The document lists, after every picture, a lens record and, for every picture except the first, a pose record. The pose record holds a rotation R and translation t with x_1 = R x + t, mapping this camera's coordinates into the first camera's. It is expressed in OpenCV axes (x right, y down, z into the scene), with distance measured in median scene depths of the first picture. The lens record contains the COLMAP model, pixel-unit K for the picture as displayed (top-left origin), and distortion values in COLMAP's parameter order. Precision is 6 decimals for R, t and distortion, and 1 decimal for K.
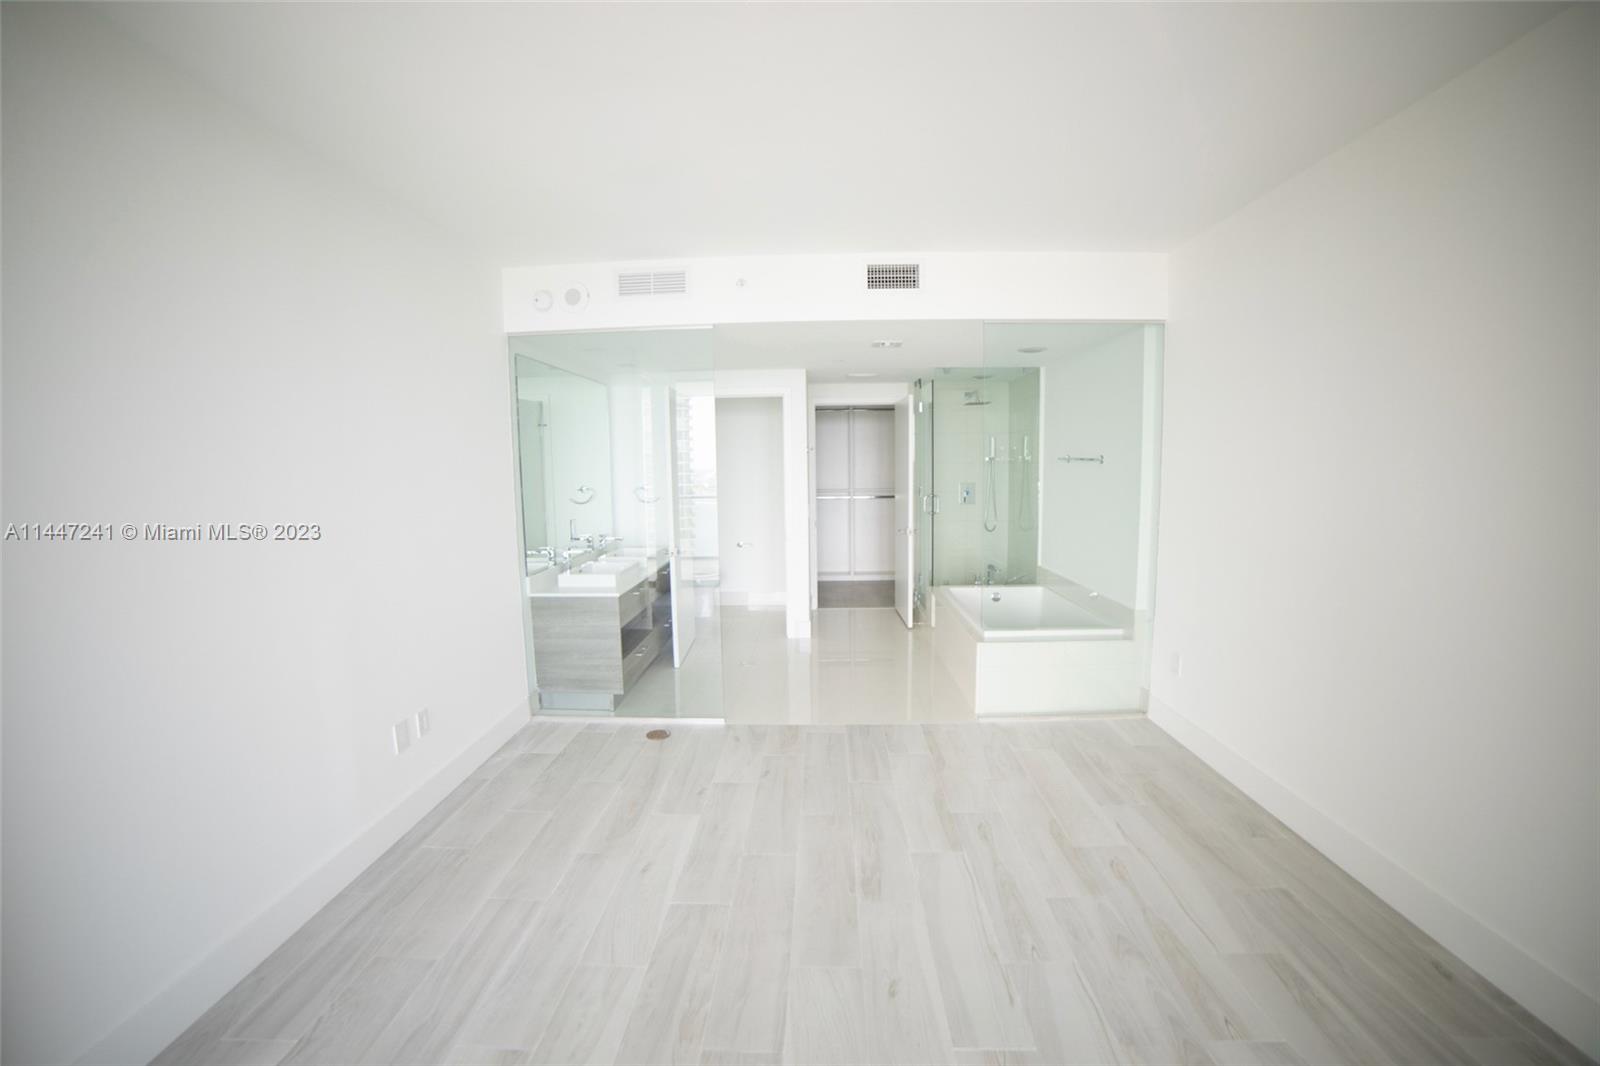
lens RADIAL K [[651.1, 0, 796.0], [0, 651.1, 533.7], [0, 0, 1]] dist [-0.118554, 0.049743]
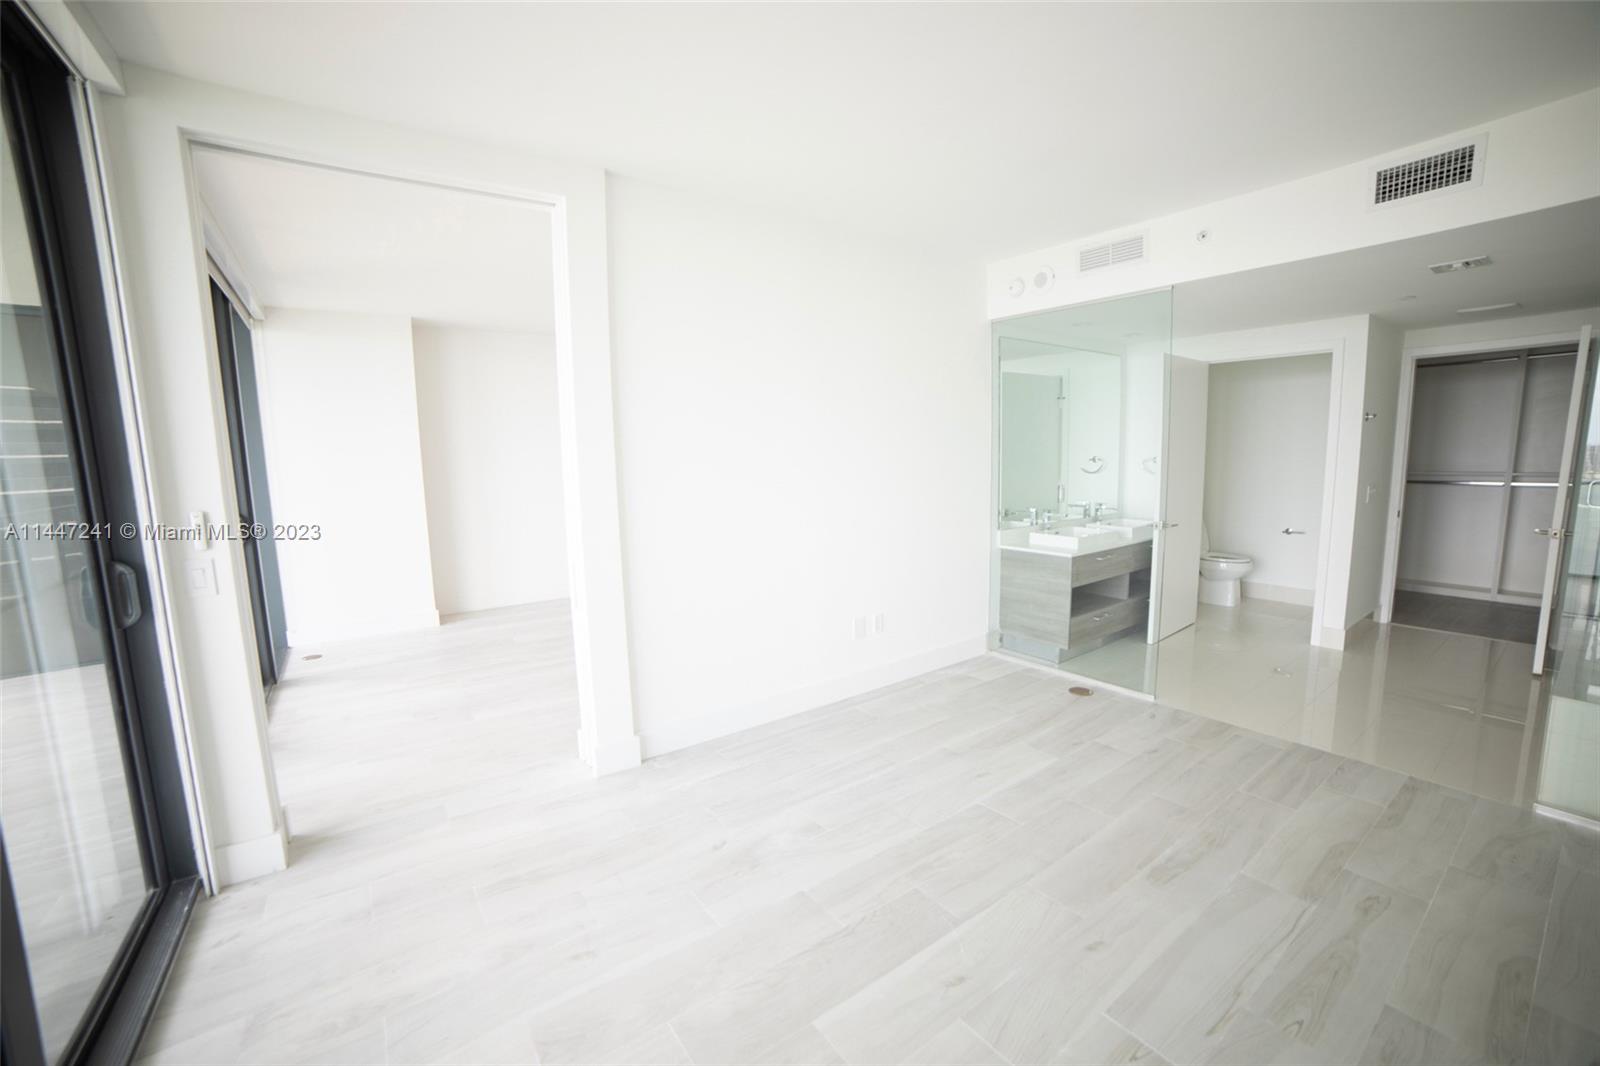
lens RADIAL K [[649.9, 0, 798.2], [0, 649.9, 532.8], [0, 0, 1]] dist [-0.107660, 0.038128]
pose [[0.613193, 0.101866, -0.783338, 0.266609], [-0.073838, 0.994700, 0.071551, 0.015059], [0.786475, 0.013966, 0.617465, -0.004308]]
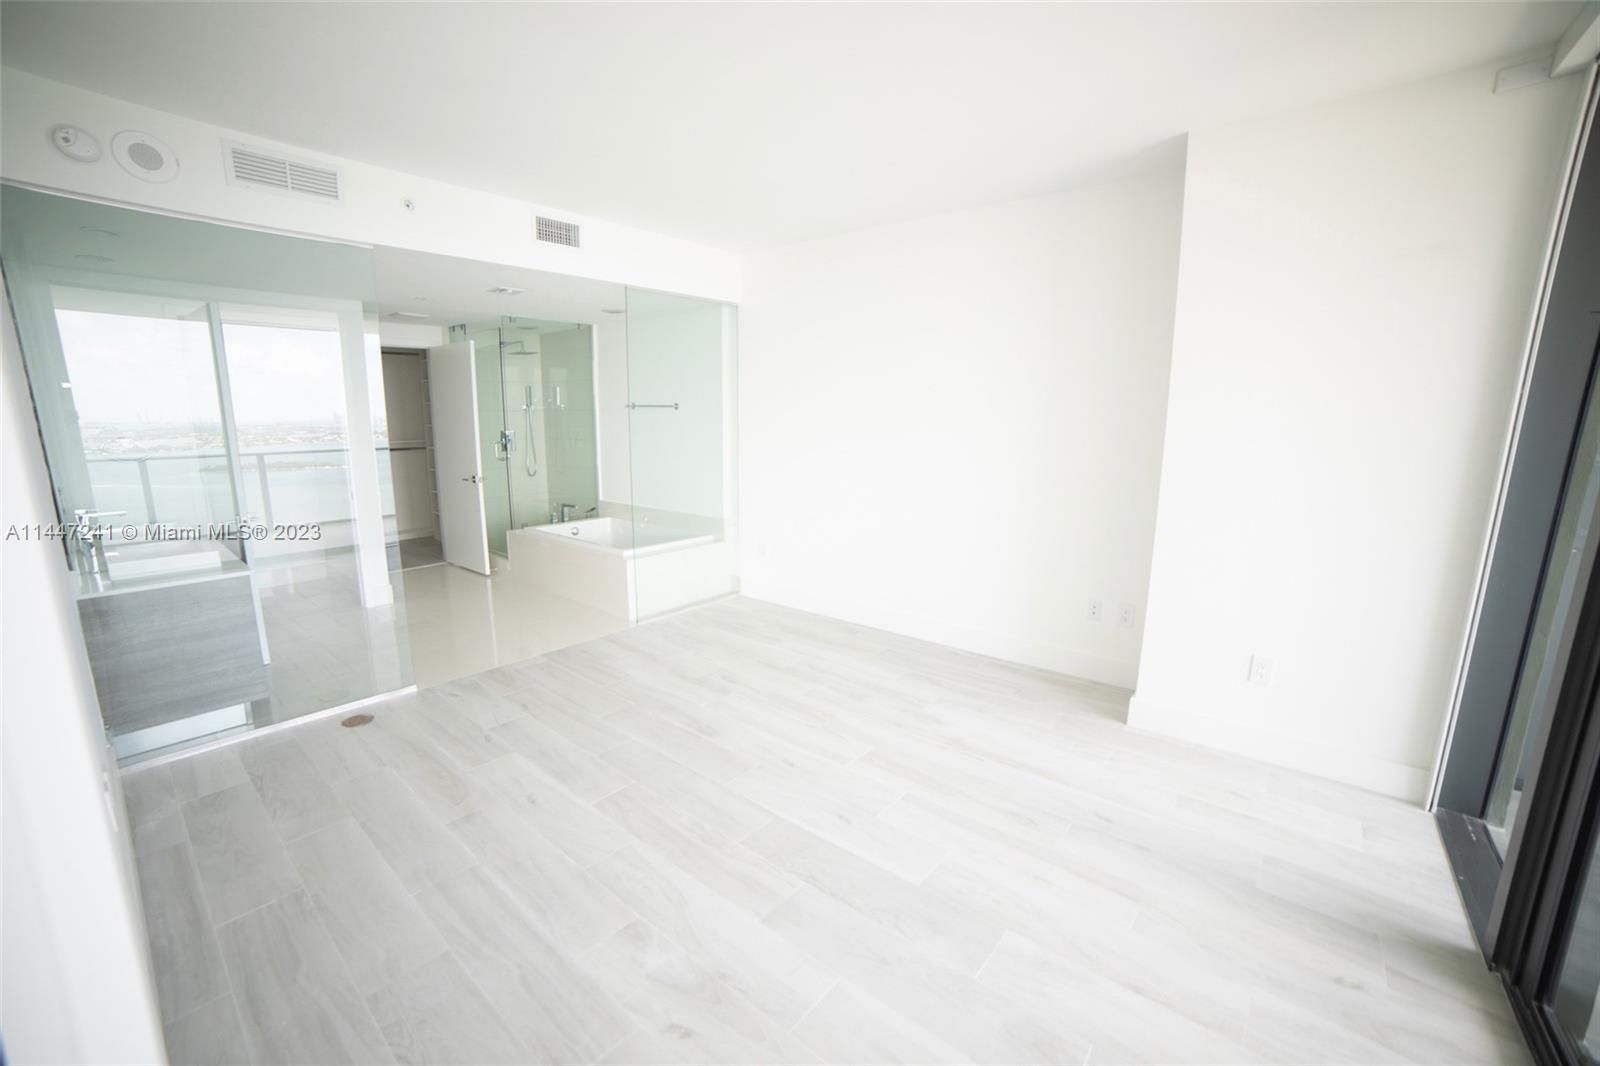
lens RADIAL K [[649.9, 0, 798.2], [0, 649.9, 532.8], [0, 0, 1]] dist [-0.107660, 0.038128]
pose [[0.608434, -0.126029, 0.783534, -0.441884], [0.070959, 0.991995, 0.104458, 0.017058], [-0.790426, -0.007957, 0.612506, 0.022884]]
